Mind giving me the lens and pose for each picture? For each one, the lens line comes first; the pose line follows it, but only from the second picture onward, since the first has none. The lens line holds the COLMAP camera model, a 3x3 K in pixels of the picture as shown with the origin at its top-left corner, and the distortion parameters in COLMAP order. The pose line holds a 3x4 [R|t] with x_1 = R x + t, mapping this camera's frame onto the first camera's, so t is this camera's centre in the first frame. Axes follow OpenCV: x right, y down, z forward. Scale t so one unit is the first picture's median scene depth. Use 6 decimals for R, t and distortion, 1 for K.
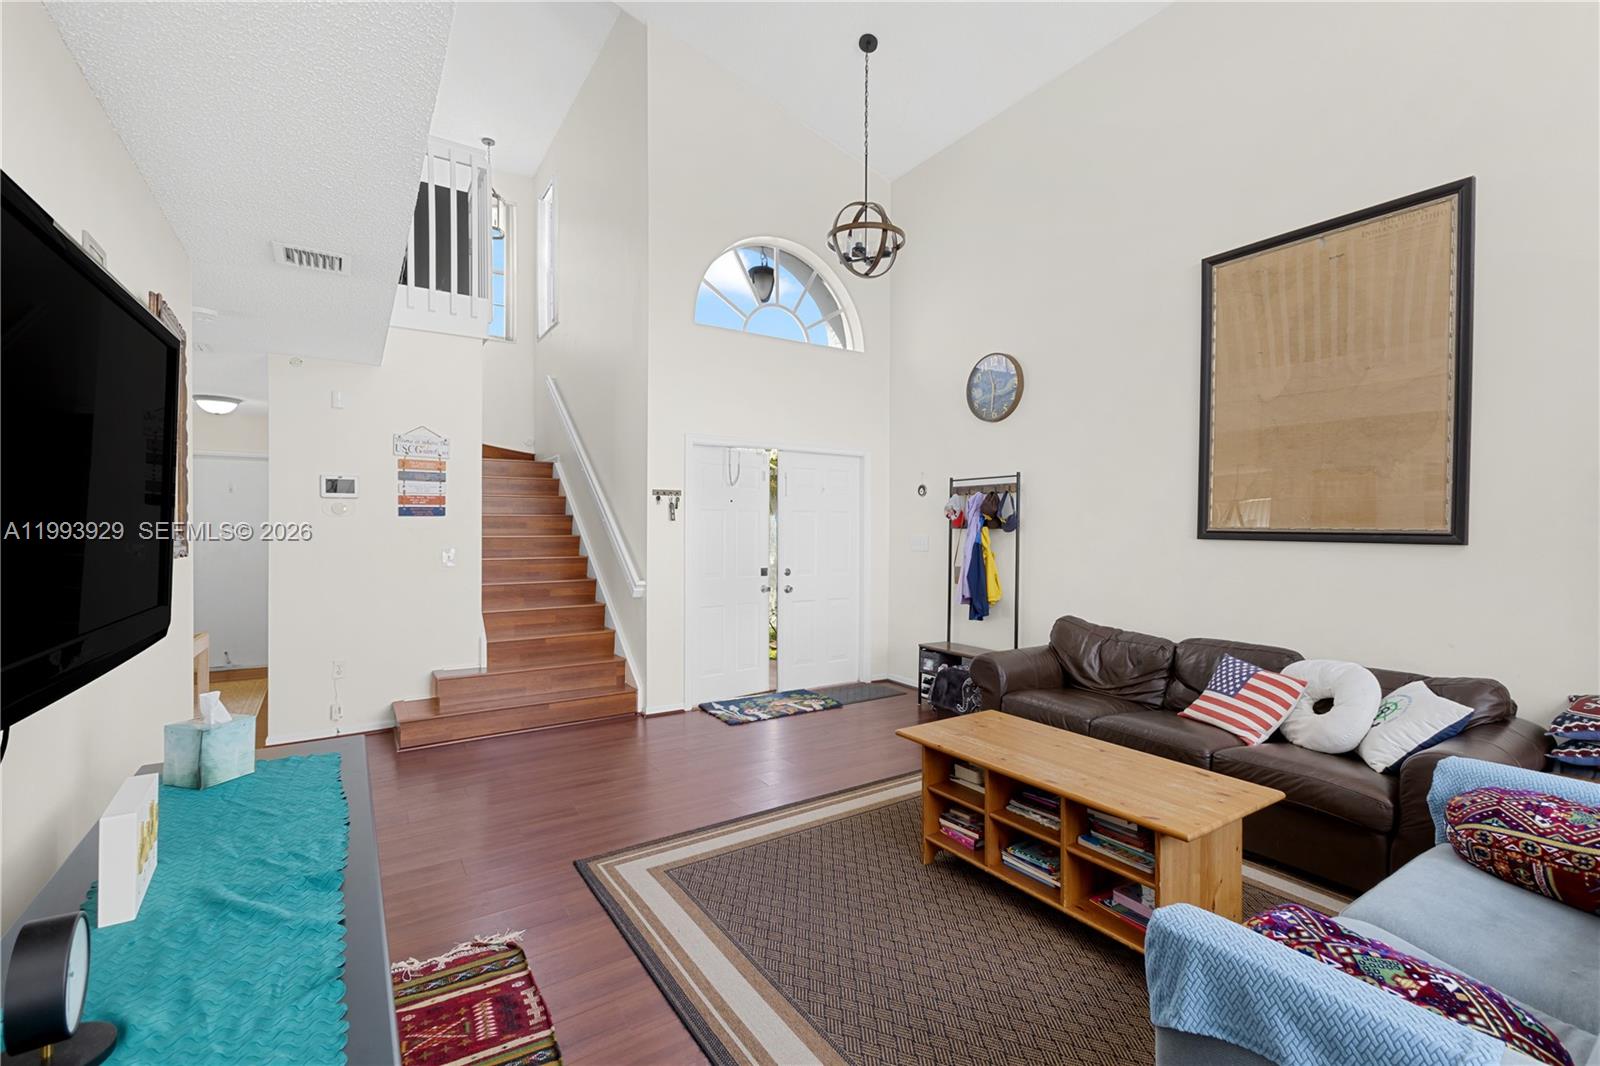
lens RADIAL K [[698.9, 0, 784.9], [0, 698.9, 531.1], [0, 0, 1]] dist [0.016553, -0.000349]
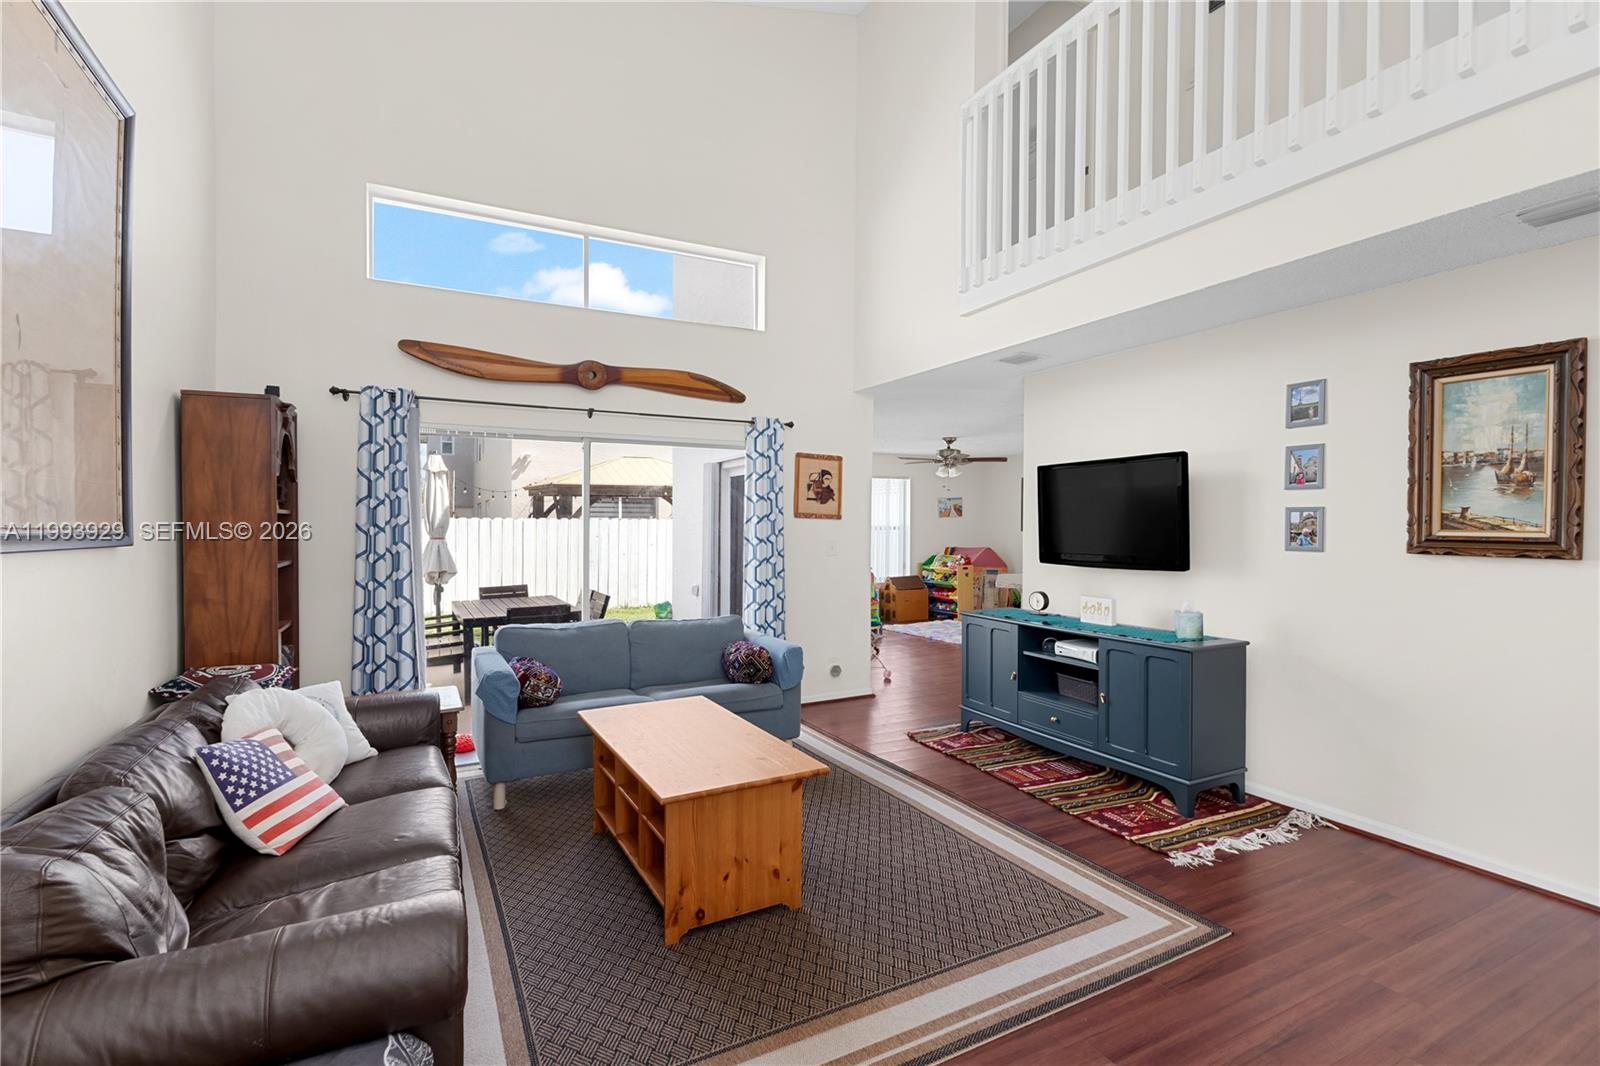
lens RADIAL K [[715.4, 0, 822.9], [0, 715.4, 522.6], [0, 0, 1]] dist [0.018022, 0.000166]
pose [[-0.999064, -0.003133, 0.043147, 0.086962], [-0.002818, 0.999969, 0.007354, -0.010979], [-0.043169, 0.007225, -0.999042, 1.120802]]
